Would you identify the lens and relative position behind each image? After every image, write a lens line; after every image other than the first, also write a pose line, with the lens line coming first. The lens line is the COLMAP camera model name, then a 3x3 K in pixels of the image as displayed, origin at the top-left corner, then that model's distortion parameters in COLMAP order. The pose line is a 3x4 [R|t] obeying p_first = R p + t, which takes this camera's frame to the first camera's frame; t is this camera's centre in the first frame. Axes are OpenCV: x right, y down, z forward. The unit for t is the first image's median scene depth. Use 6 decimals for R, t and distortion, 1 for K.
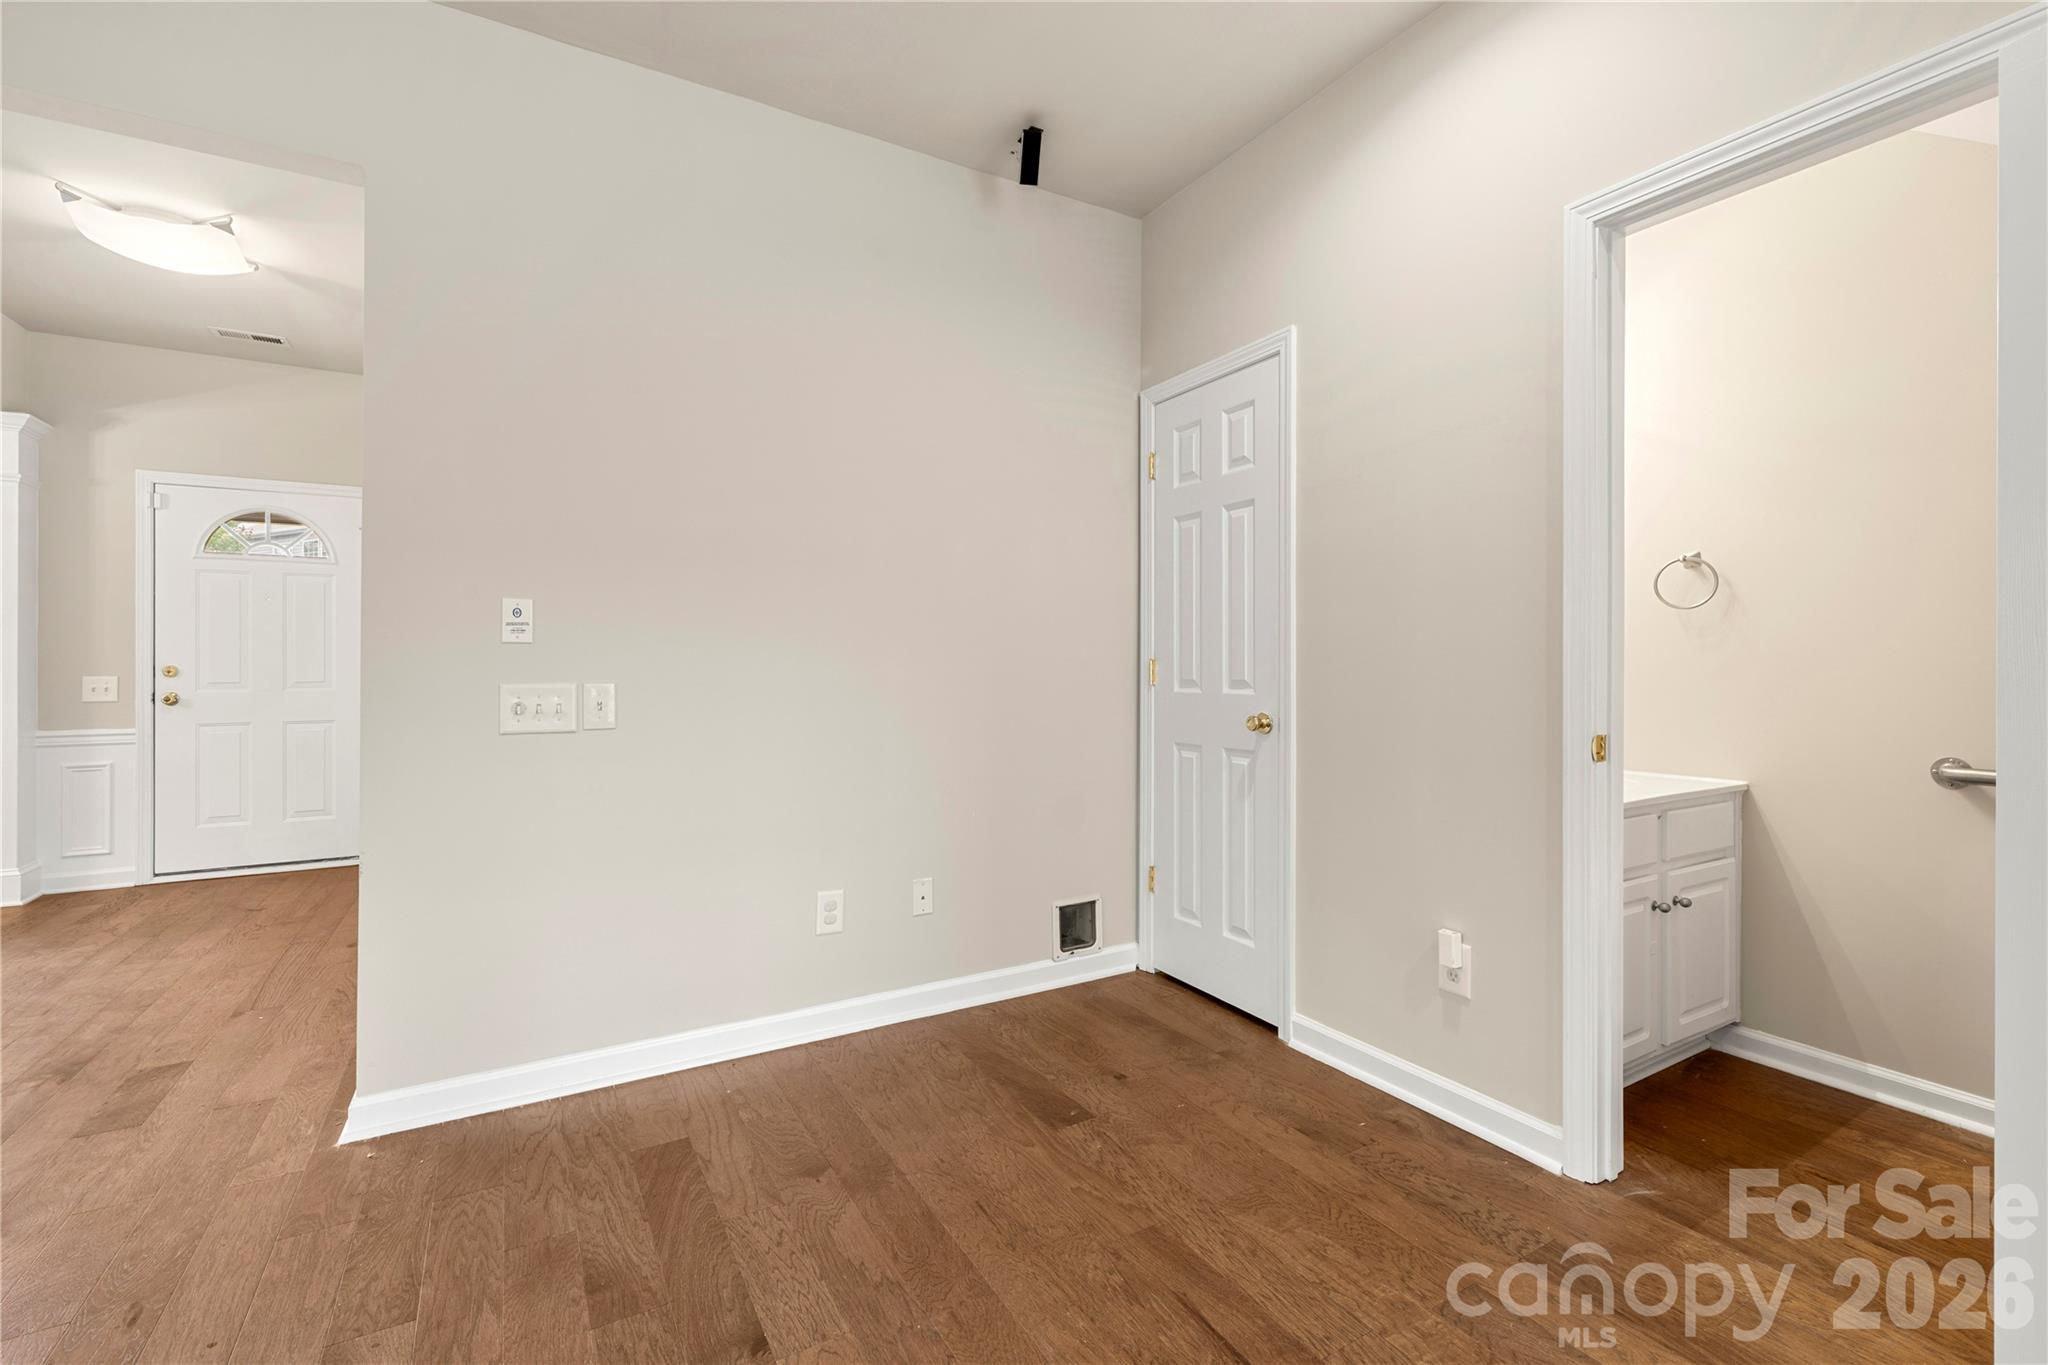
lens RADIAL K [[889.4, 0, 1014.0], [0, 889.4, 664.3], [0, 0, 1]] dist [0.000044, -0.000109]
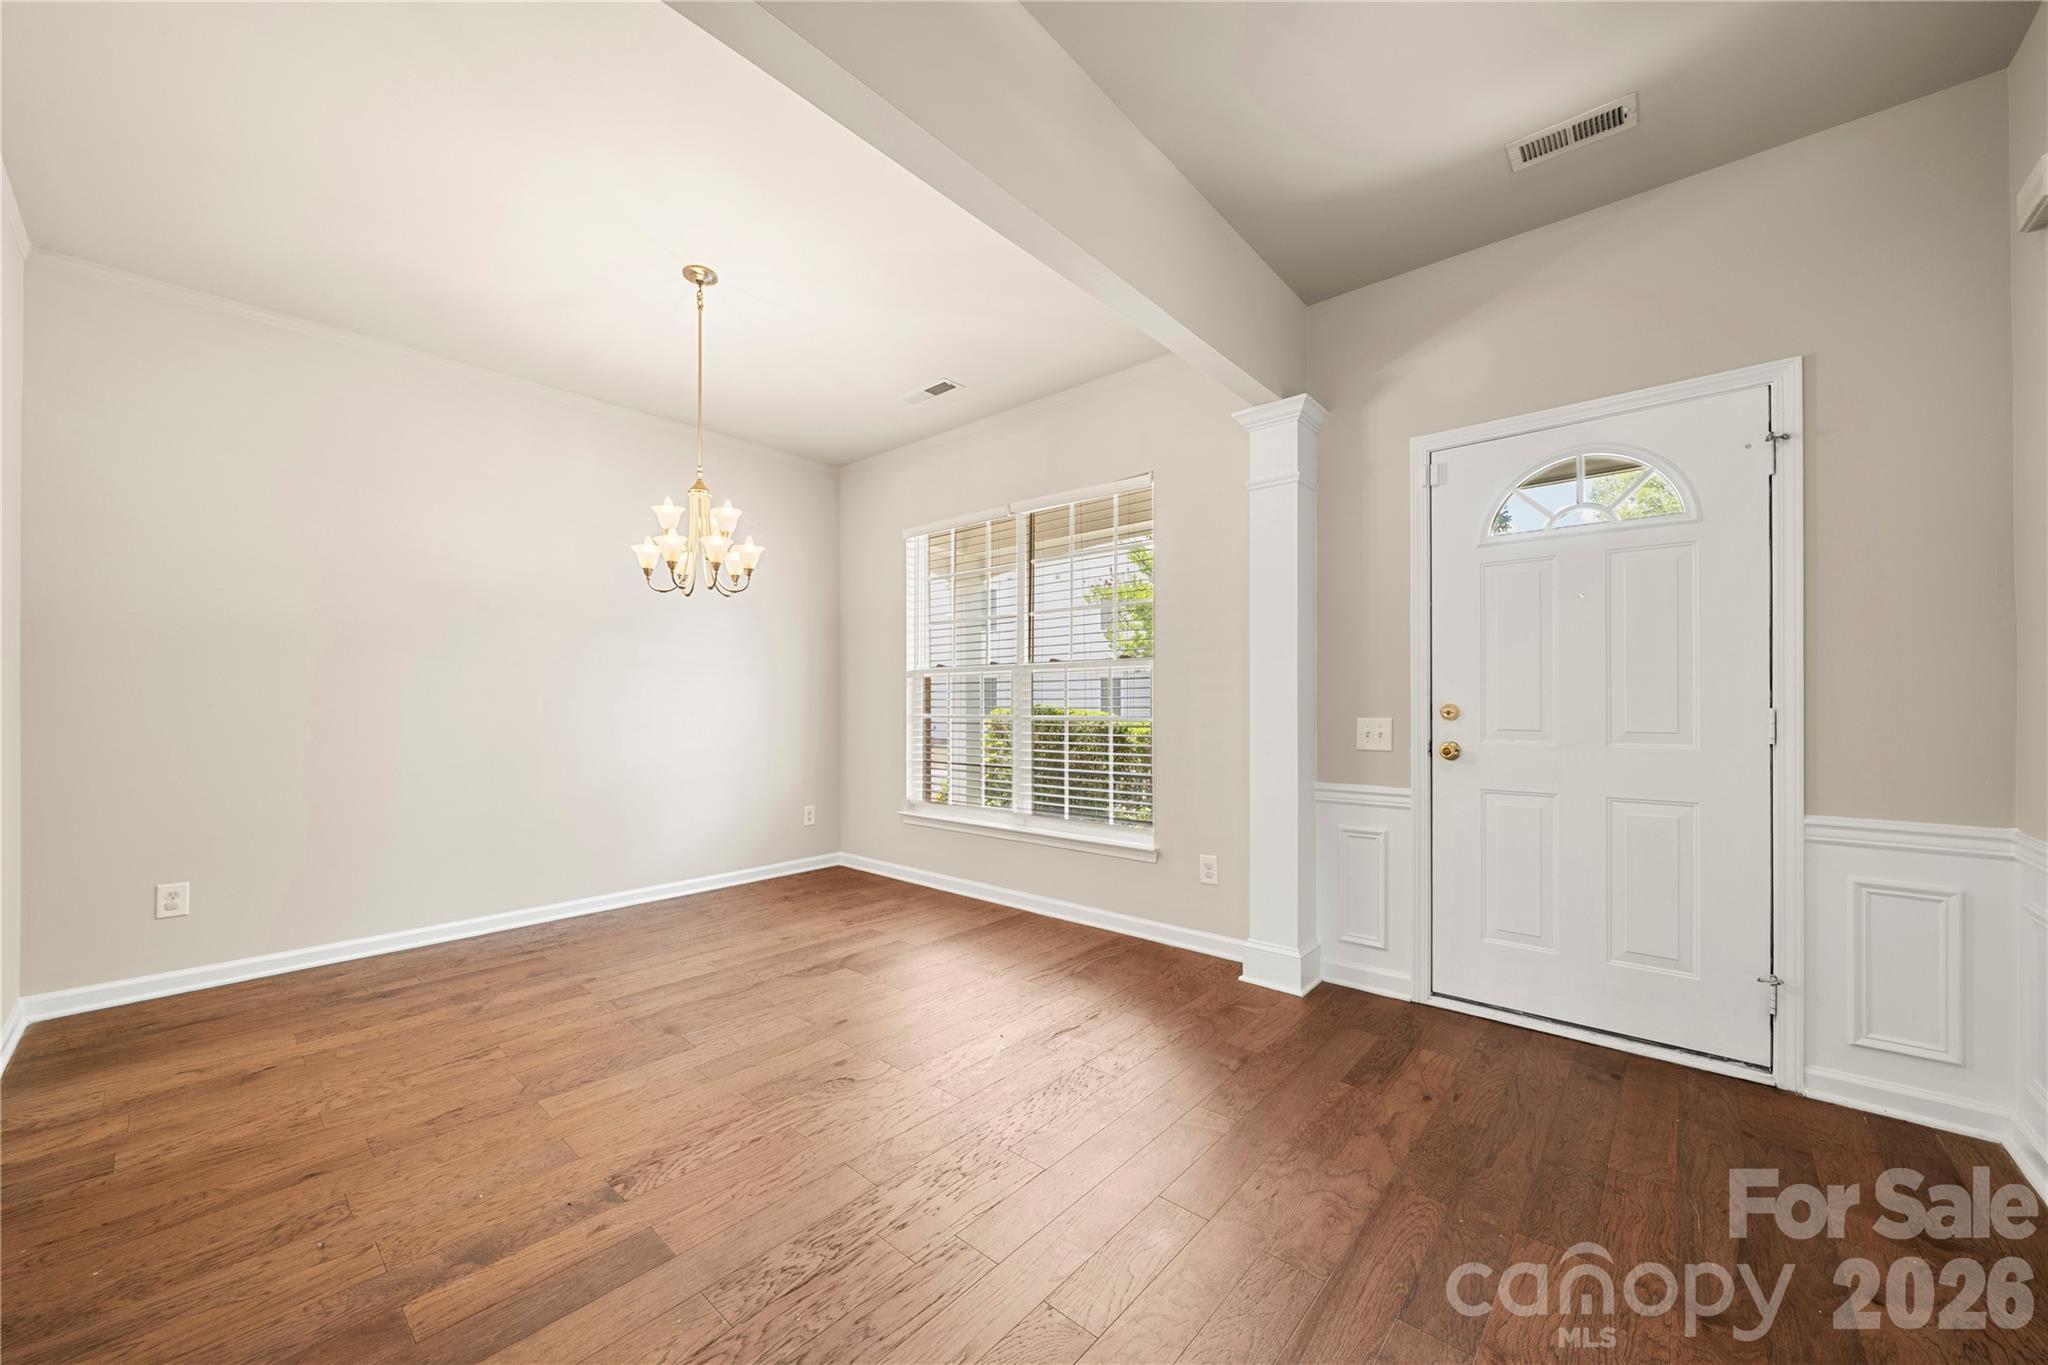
lens RADIAL K [[754.7, 0, 1028.0], [0, 754.7, 698.4], [0, 0, 1]] dist [-0.002489, -0.000288]
pose [[0.328416, -0.002849, -0.944529, -0.715385], [0.000771, 0.999996, -0.002748, -0.001943], [0.944533, 0.000174, 0.328416, 0.706009]]
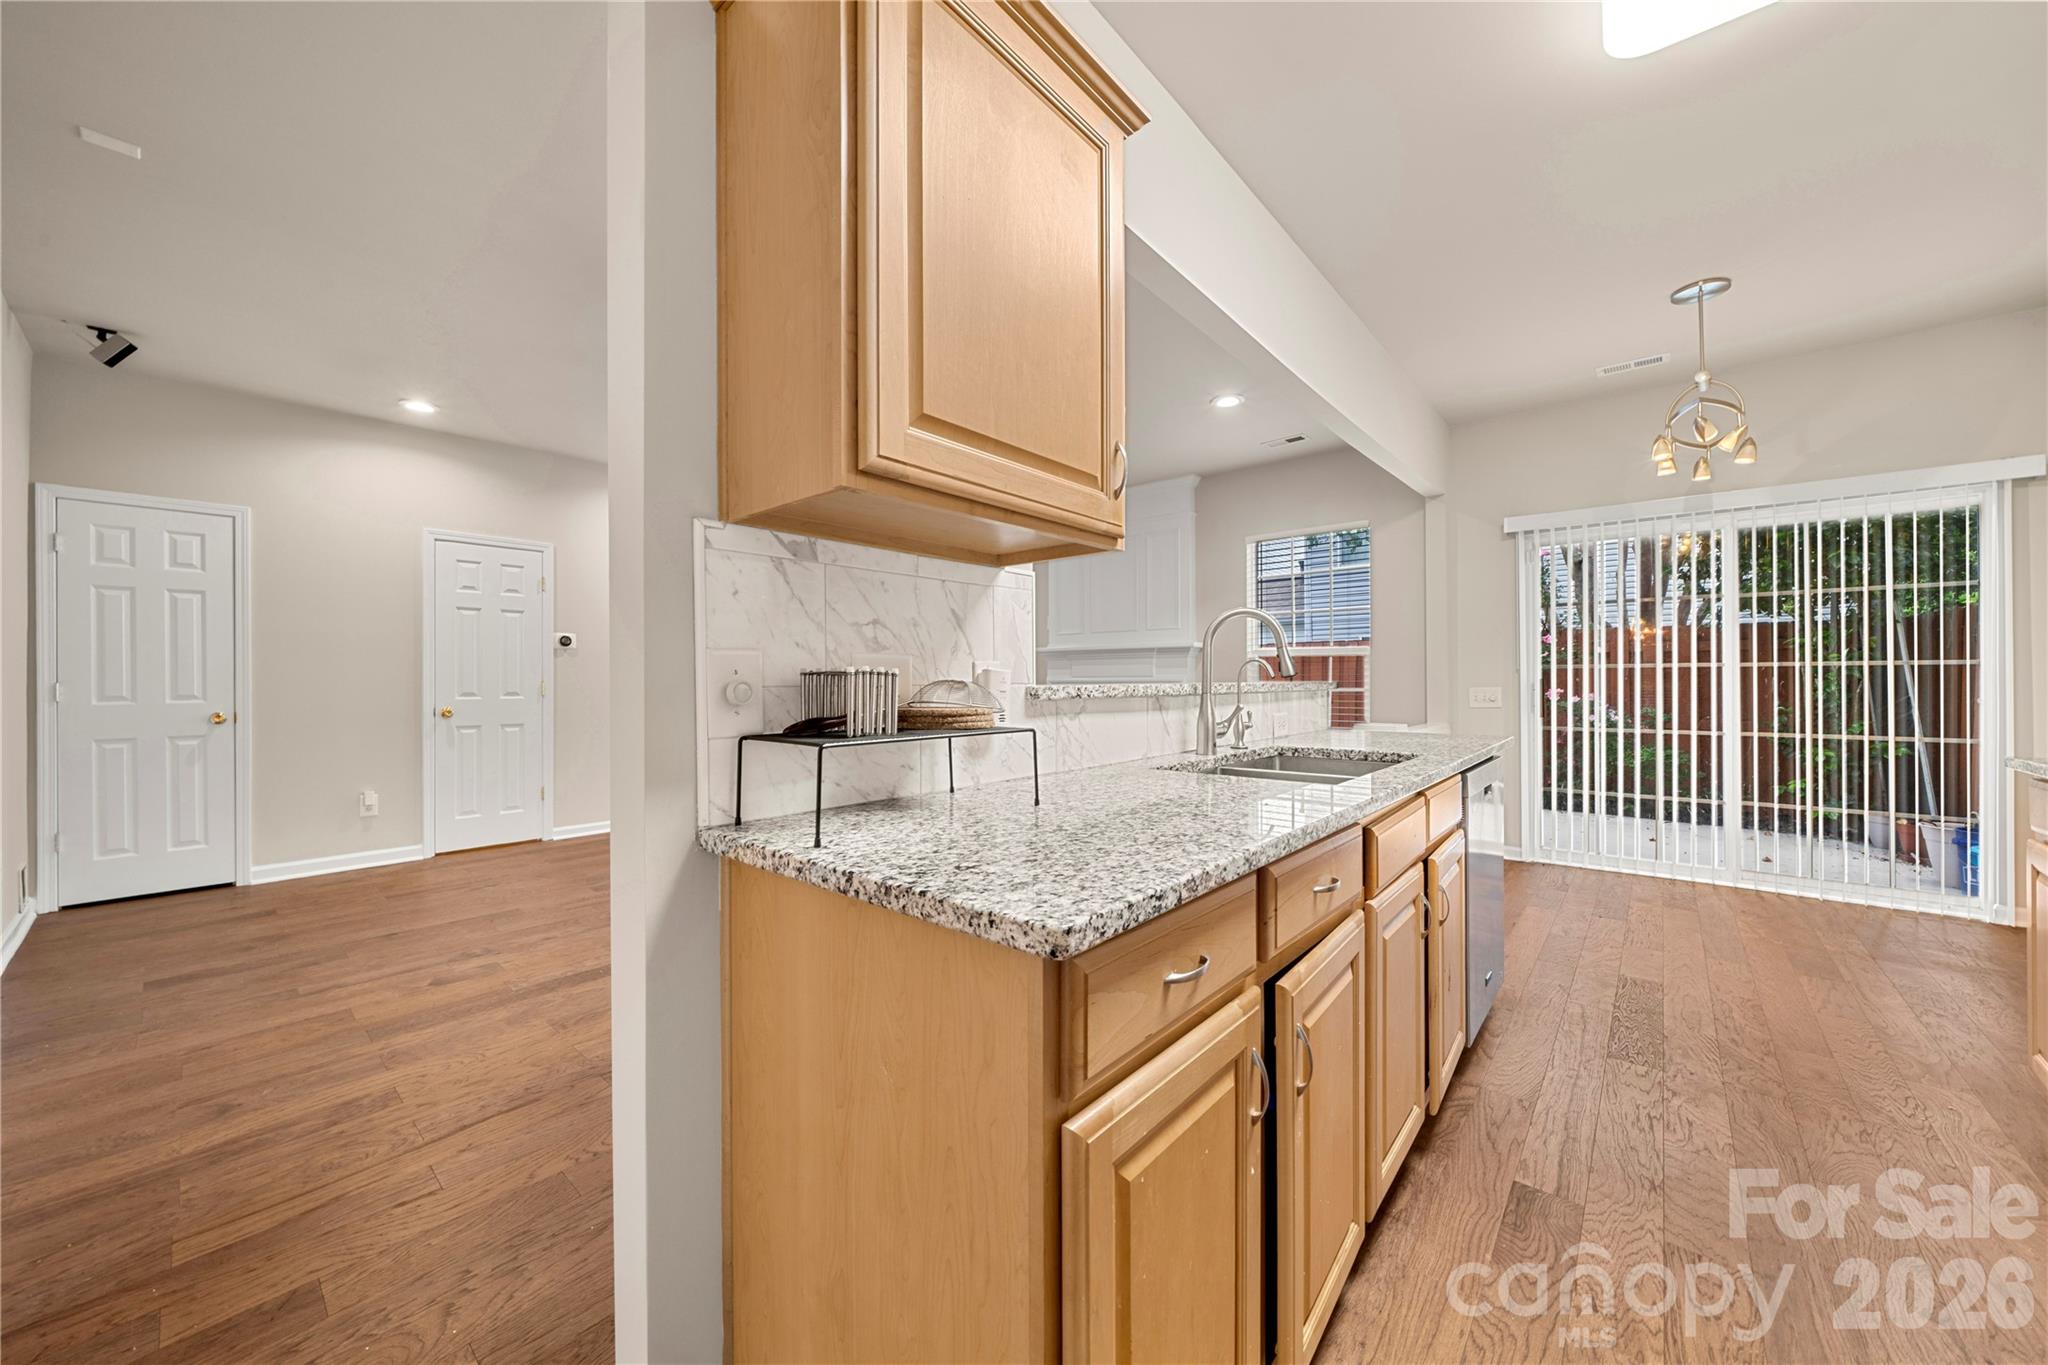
lens RADIAL K [[737.0, 0, 1024.0], [0, 737.0, 682.5], [0, 0, 1]] dist [0.000408, 0.000109]
pose [[-0.328741, -0.001086, 0.944419, -1.411770], [0.002920, 0.999993, 0.002167, -0.003874], [-0.944416, 0.003470, -0.328736, -0.040673]]
